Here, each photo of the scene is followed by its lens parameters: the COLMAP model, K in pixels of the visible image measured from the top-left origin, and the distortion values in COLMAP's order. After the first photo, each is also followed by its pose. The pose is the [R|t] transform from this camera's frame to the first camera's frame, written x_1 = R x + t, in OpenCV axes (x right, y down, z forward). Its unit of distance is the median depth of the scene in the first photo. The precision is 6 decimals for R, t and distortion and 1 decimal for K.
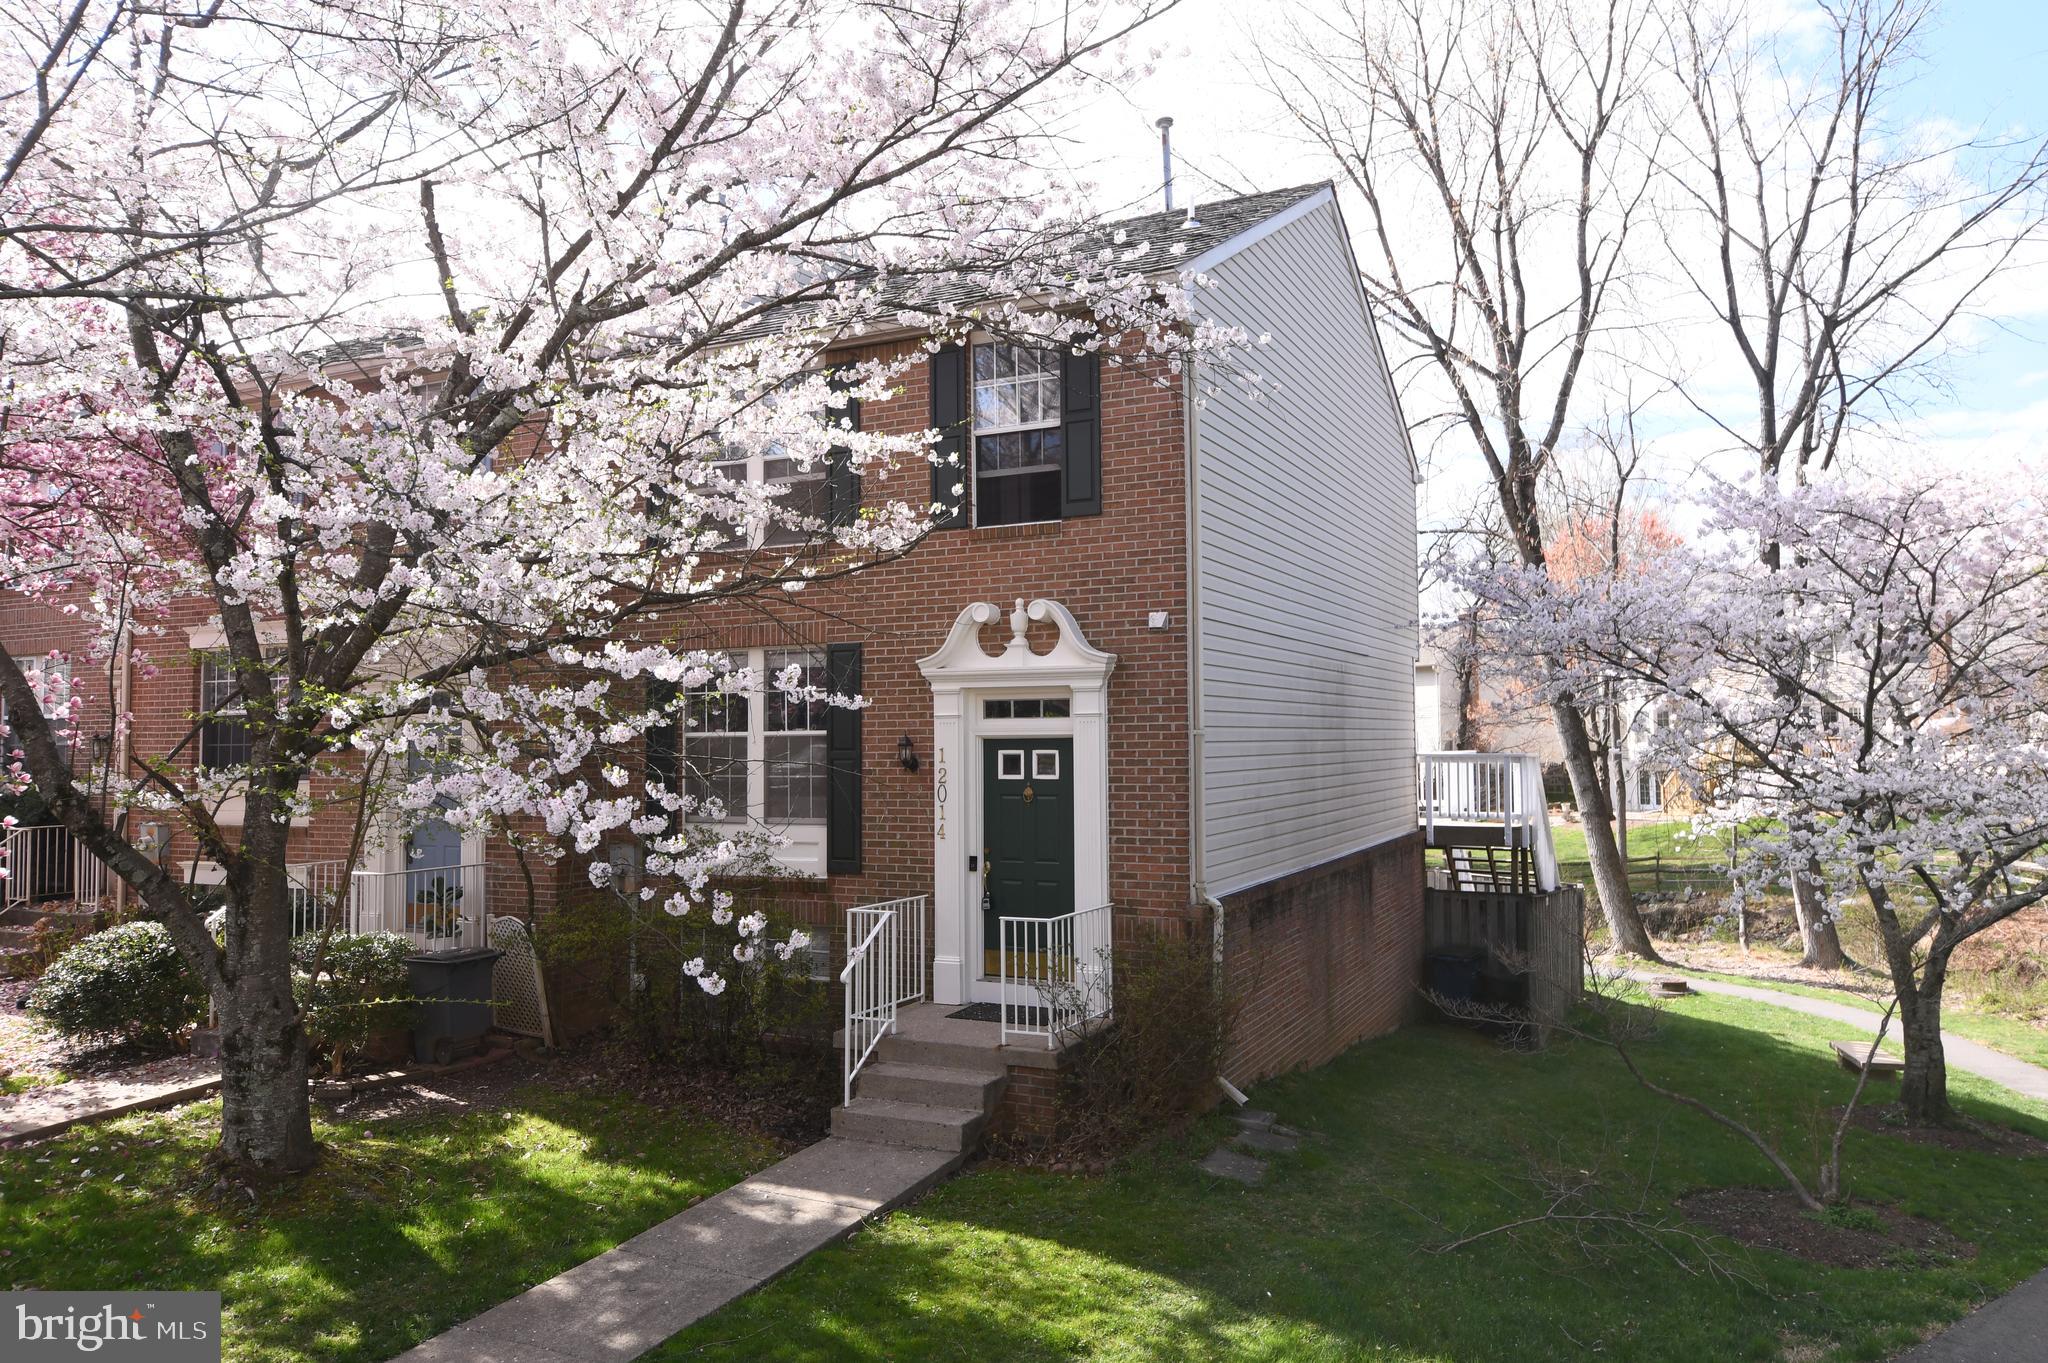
lens RADIAL K [[1379.6, 0, 1024.1], [0, 1379.6, 678.0], [0, 0, 1]] dist [0.002189, -0.003602]
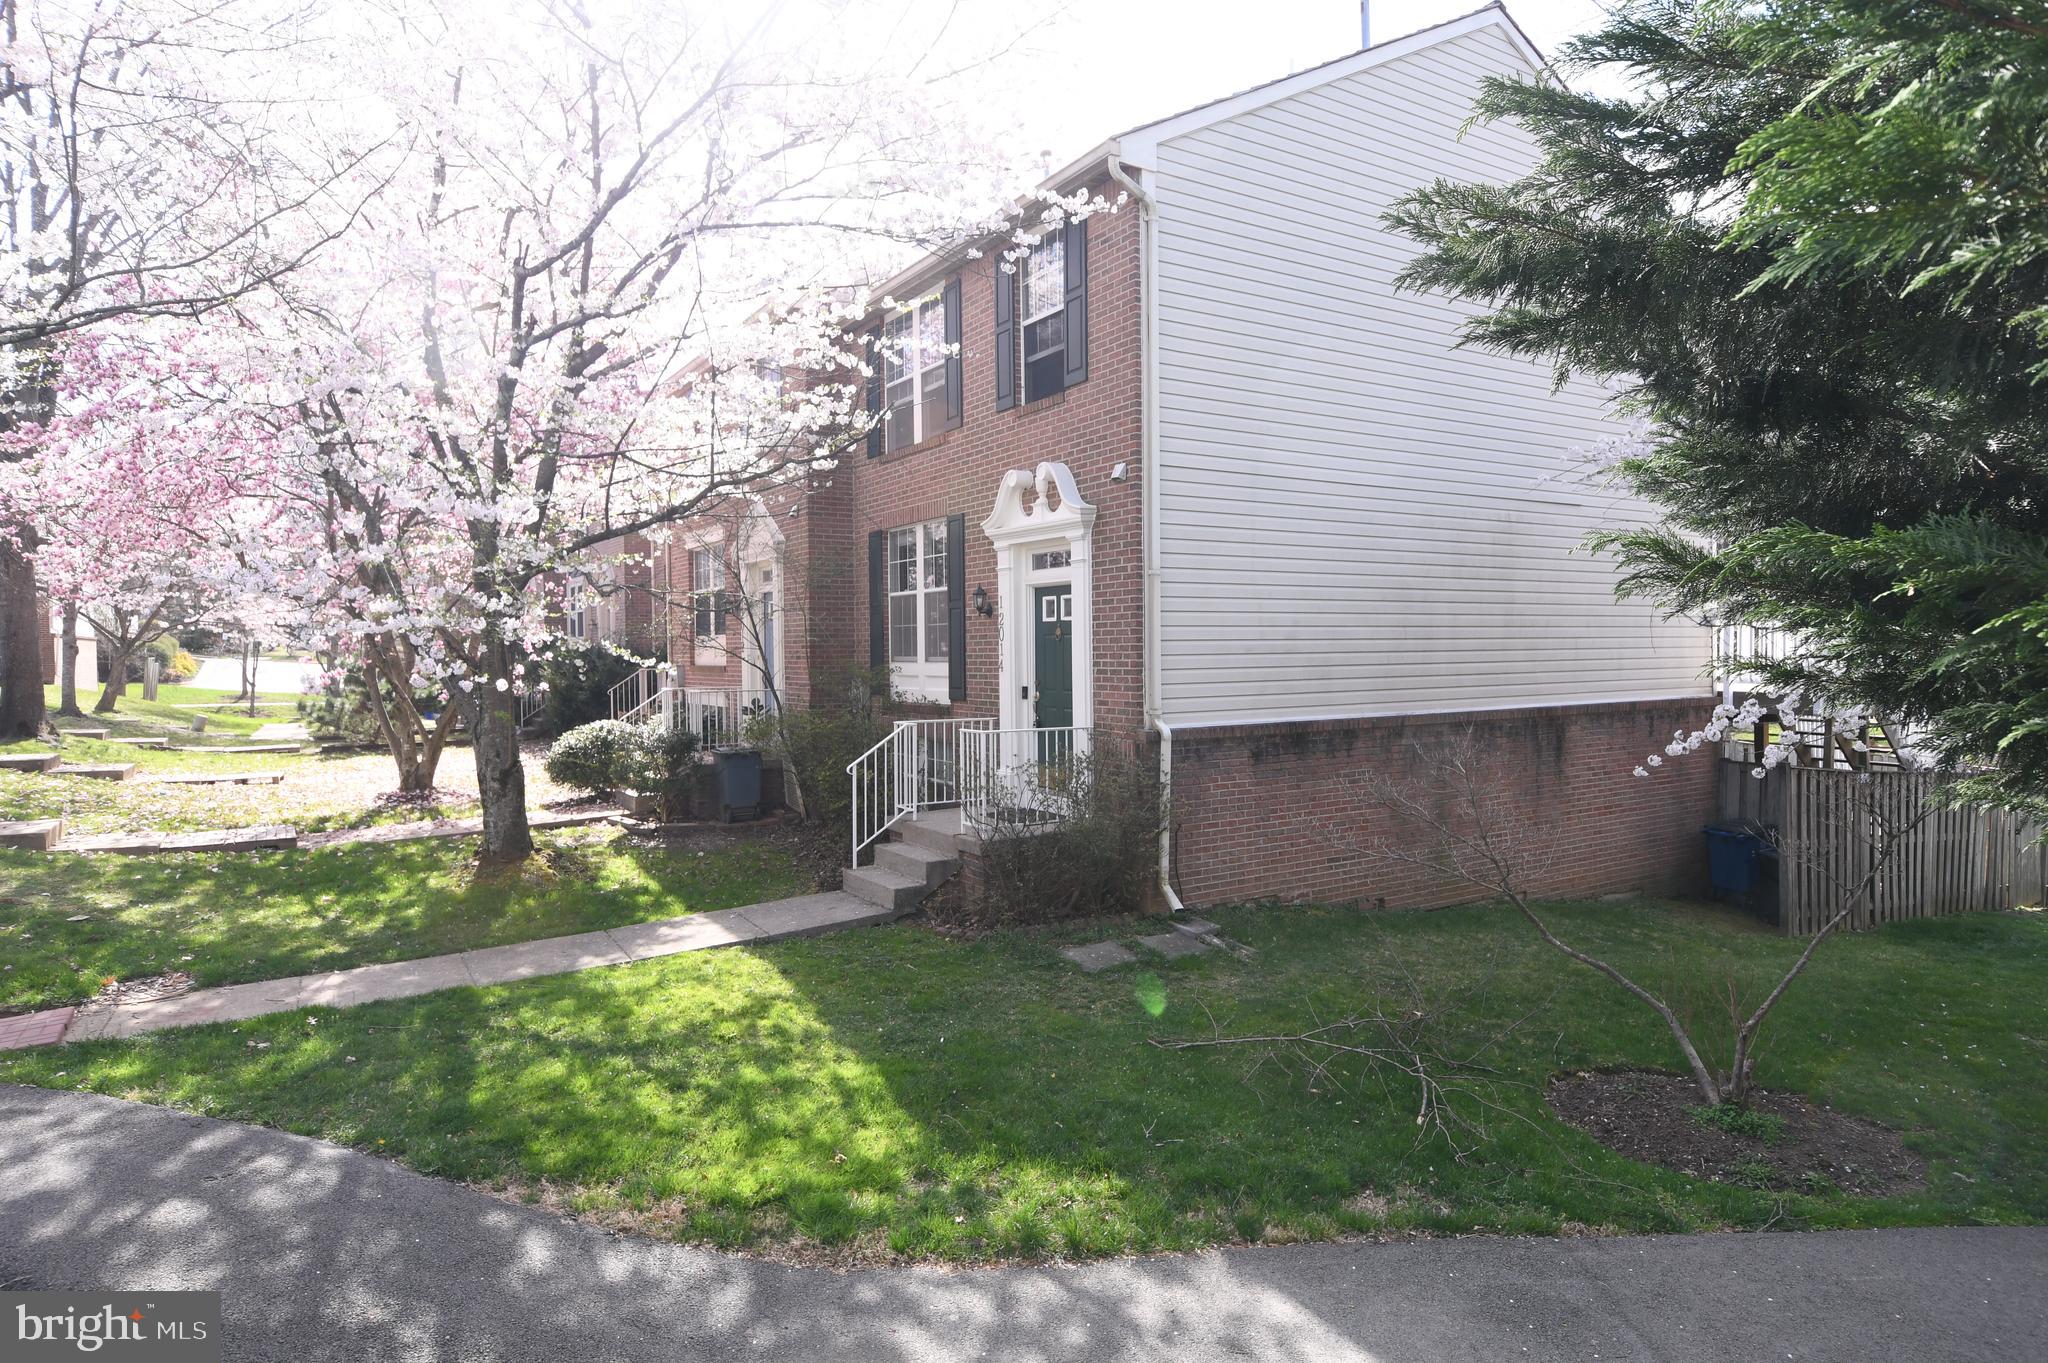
lens RADIAL K [[1147.2, 0, 1023.2], [0, 1147.2, 680.3], [0, 0, 1]] dist [-0.001926, -0.000333]
pose [[0.846027, 0.017824, -0.532843, 0.502626], [0.023688, 0.997197, 0.070968, 0.055355], [0.532614, -0.072663, 0.843233, 0.170227]]
